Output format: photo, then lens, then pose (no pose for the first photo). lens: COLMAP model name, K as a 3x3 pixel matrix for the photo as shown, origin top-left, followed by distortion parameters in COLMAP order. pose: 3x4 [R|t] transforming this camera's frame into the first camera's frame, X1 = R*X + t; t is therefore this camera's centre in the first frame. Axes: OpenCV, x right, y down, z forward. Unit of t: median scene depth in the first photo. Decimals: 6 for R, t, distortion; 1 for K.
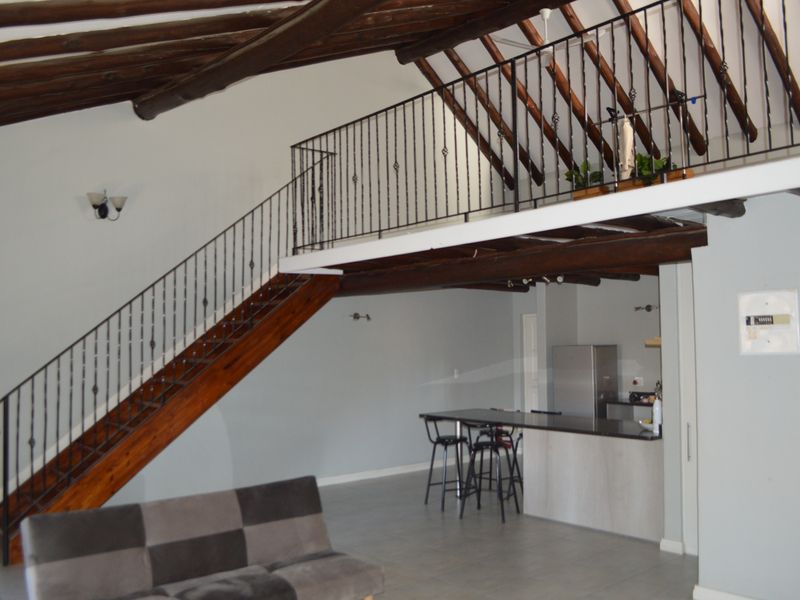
lens RADIAL K [[728.9, 0, 399.9], [0, 728.9, 300.6], [0, 0, 1]] dist [-0.075890, 0.000000]
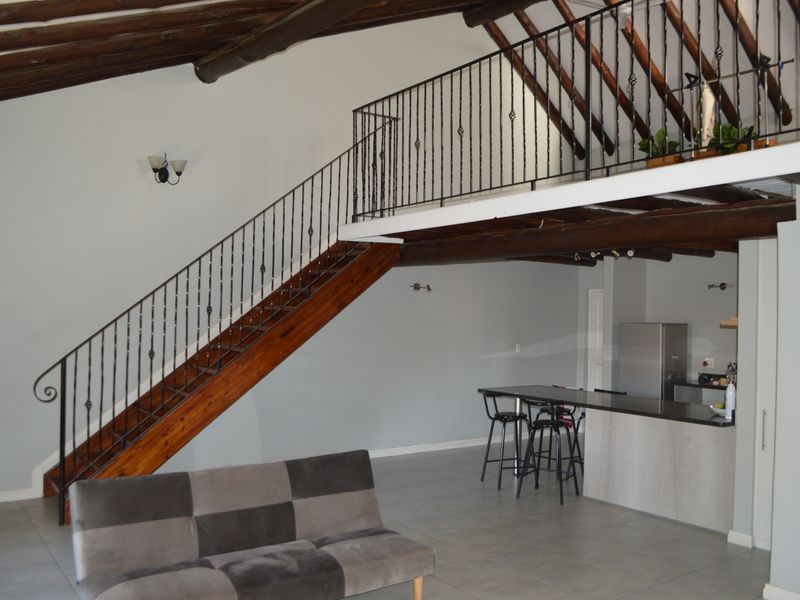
lens RADIAL K [[728.9, 0, 399.1], [0, 728.9, 299.8], [0, 0, 1]] dist [-0.075890, 0.000000]
pose [[0.995910, 0.026701, -0.086313, 0.002357], [-0.023313, 0.998926, 0.040035, 0.000370], [0.087289, -0.037859, 0.995463, 0.029655]]
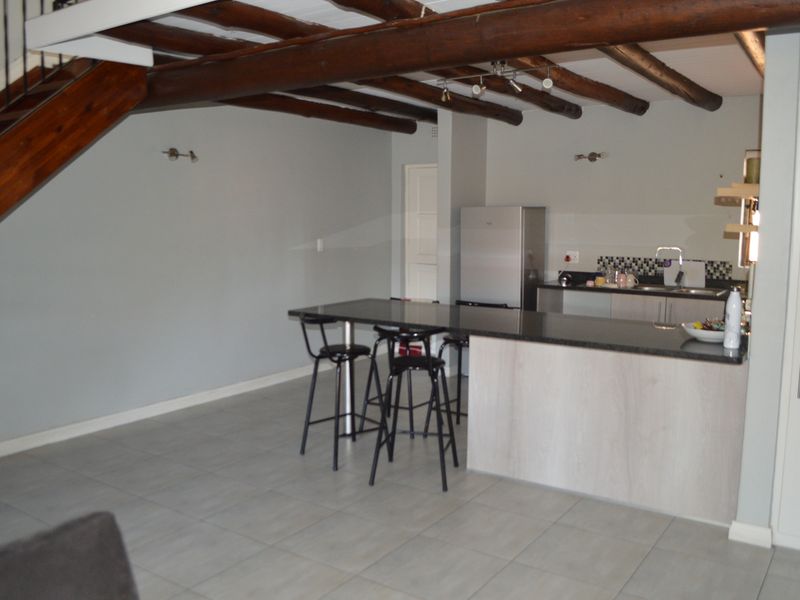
lens RADIAL K [[728.9, 0, 400.9], [0, 728.9, 306.1], [0, 0, 1]] dist [-0.075890, 0.000000]
pose [[0.964327, -0.020082, 0.263952, -0.048766], [-0.028055, 0.983749, 0.177345, 0.046020], [-0.263224, -0.178423, 0.948092, 0.444921]]
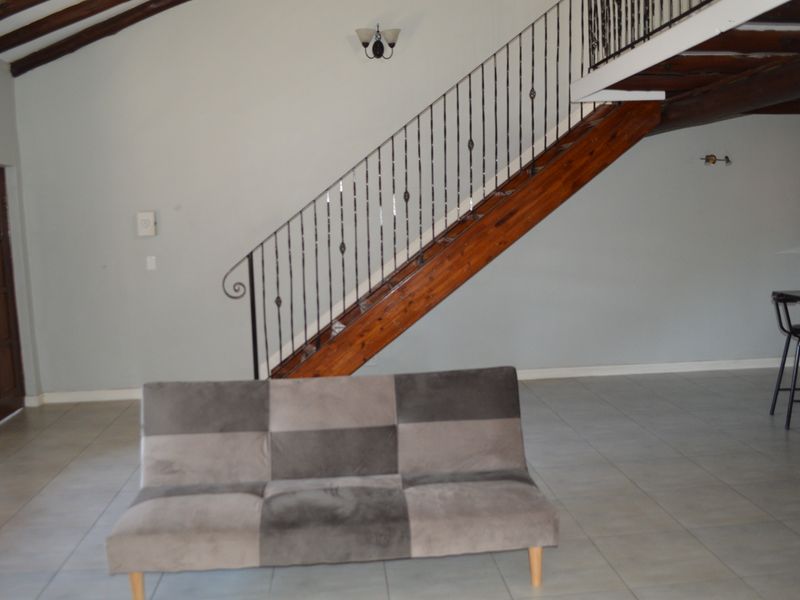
lens RADIAL K [[728.9, 0, 395.4], [0, 728.9, 308.7], [0, 0, 1]] dist [-0.075890, 0.000000]
pose [[0.813892, 0.067985, -0.577025, 0.146436], [0.047152, 0.982126, 0.182221, 0.030297], [0.579100, -0.175516, 0.796139, 0.250174]]
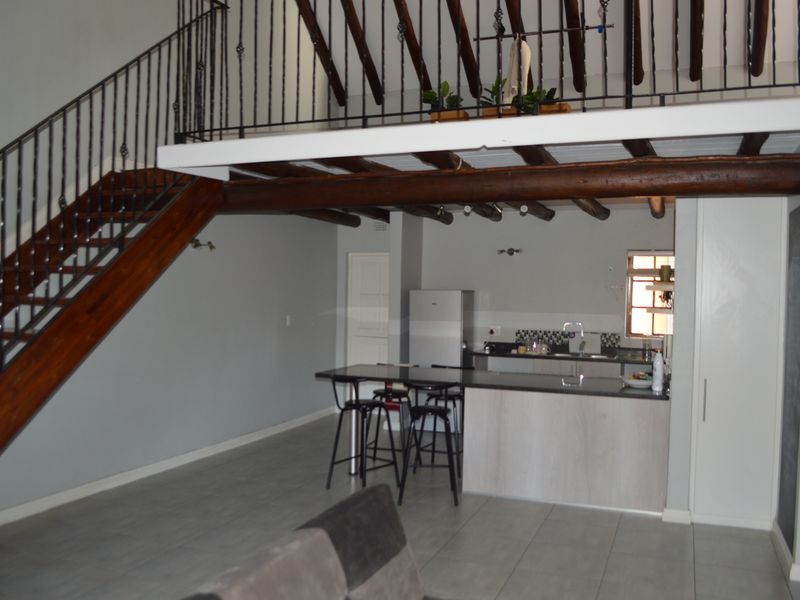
lens RADIAL K [[728.9, 0, 400.1], [0, 728.9, 305.8], [0, 0, 1]] dist [-0.075890, 0.000000]
pose [[0.881094, 0.014437, 0.472721, -0.290625], [-0.052895, 0.996271, 0.068163, 0.031159], [-0.469975, -0.085062, 0.878572, 0.324322]]
